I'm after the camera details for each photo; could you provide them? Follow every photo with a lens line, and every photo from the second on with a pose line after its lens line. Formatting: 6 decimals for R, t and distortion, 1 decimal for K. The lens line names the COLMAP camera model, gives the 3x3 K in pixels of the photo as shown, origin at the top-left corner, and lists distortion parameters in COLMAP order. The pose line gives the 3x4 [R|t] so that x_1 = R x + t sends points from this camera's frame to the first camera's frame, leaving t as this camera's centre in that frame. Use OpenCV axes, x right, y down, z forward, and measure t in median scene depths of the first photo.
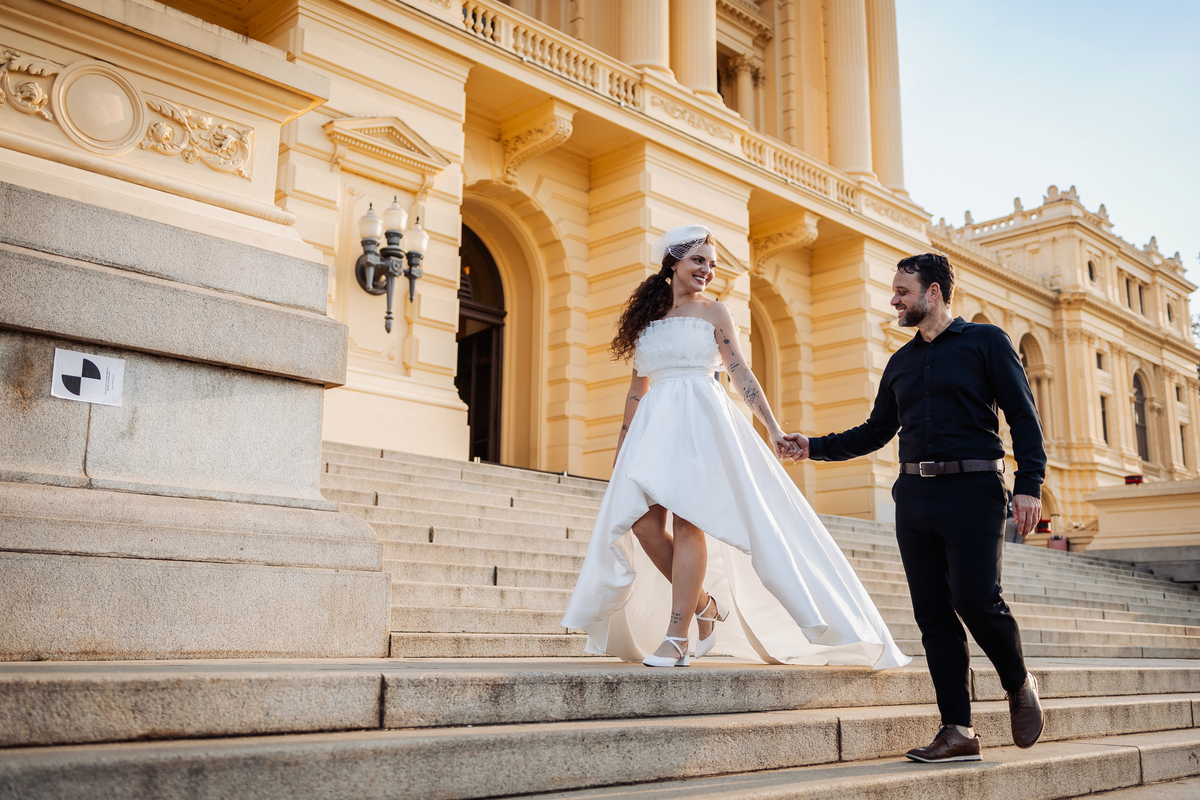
lens RADIAL K [[1174.0, 0, 600.0], [0, 1174.0, 400.0], [0, 0, 1]] dist [0.008207, -0.004098]
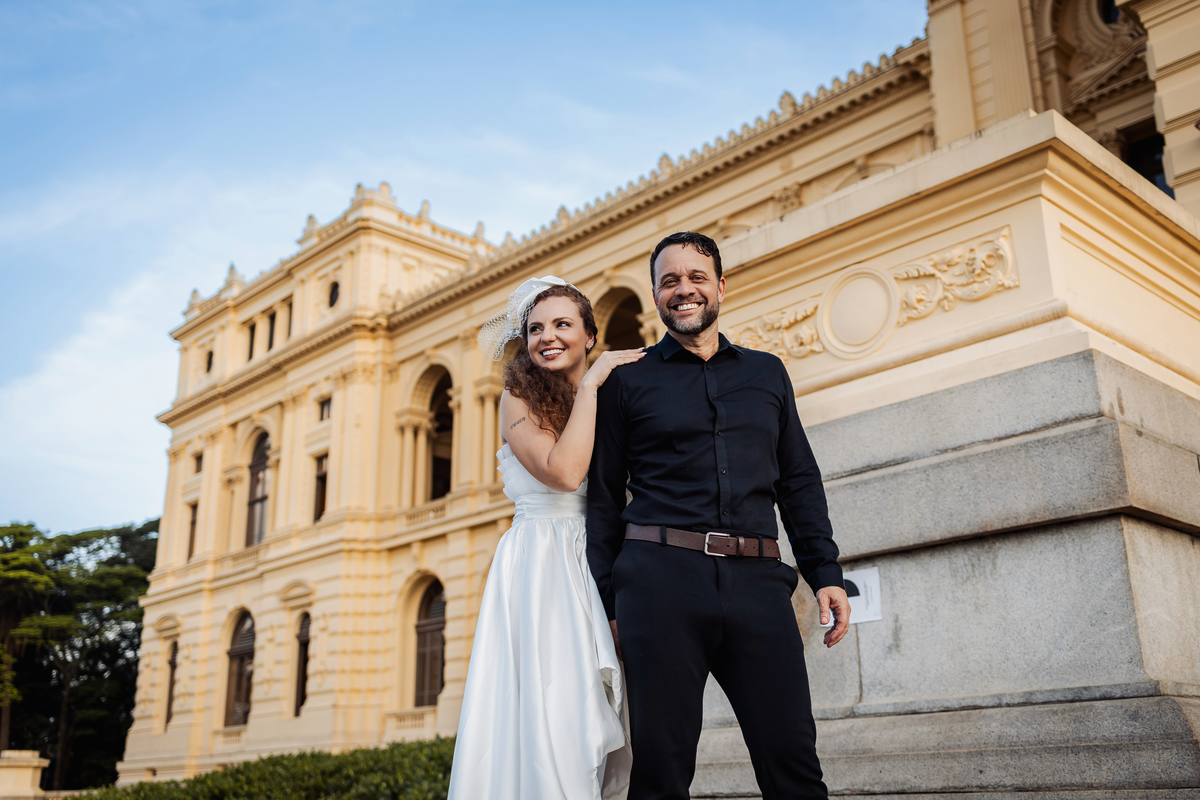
lens RADIAL K [[1217.5, 0, 614.0], [0, 1217.5, 404.7], [0, 0, 1]] dist [0.009723, 0.002429]
pose [[-0.003755, -0.315682, -0.948857, 0.527241], [0.221023, 0.925135, -0.308665, 0.094327], [0.975261, -0.210879, 0.066299, 0.735004]]
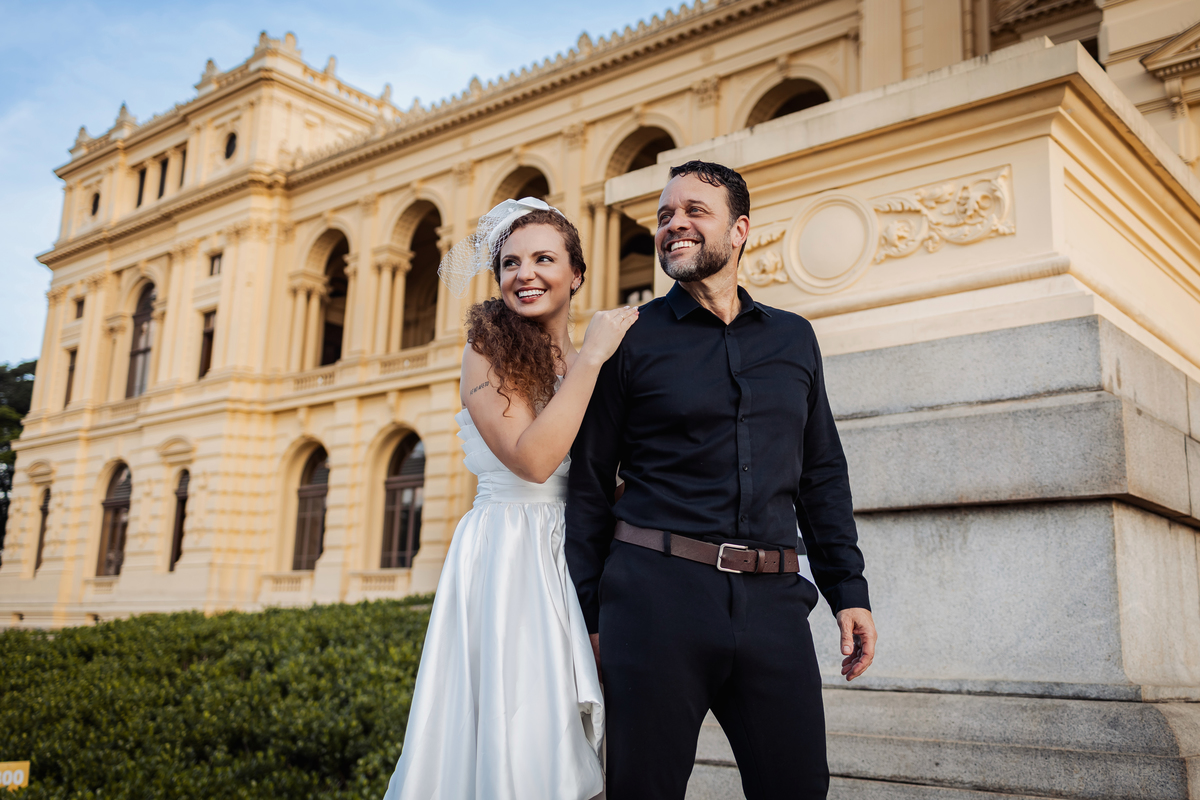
lens RADIAL K [[1198.8, 0, 600.0], [0, 1198.8, 400.0], [0, 0, 1]] dist [0.009576, -0.004892]
pose [[0.095041, -0.218706, -0.971151, 0.431505], [0.168160, 0.965075, -0.200881, 0.022837], [0.981167, -0.144217, 0.128499, 0.709099]]
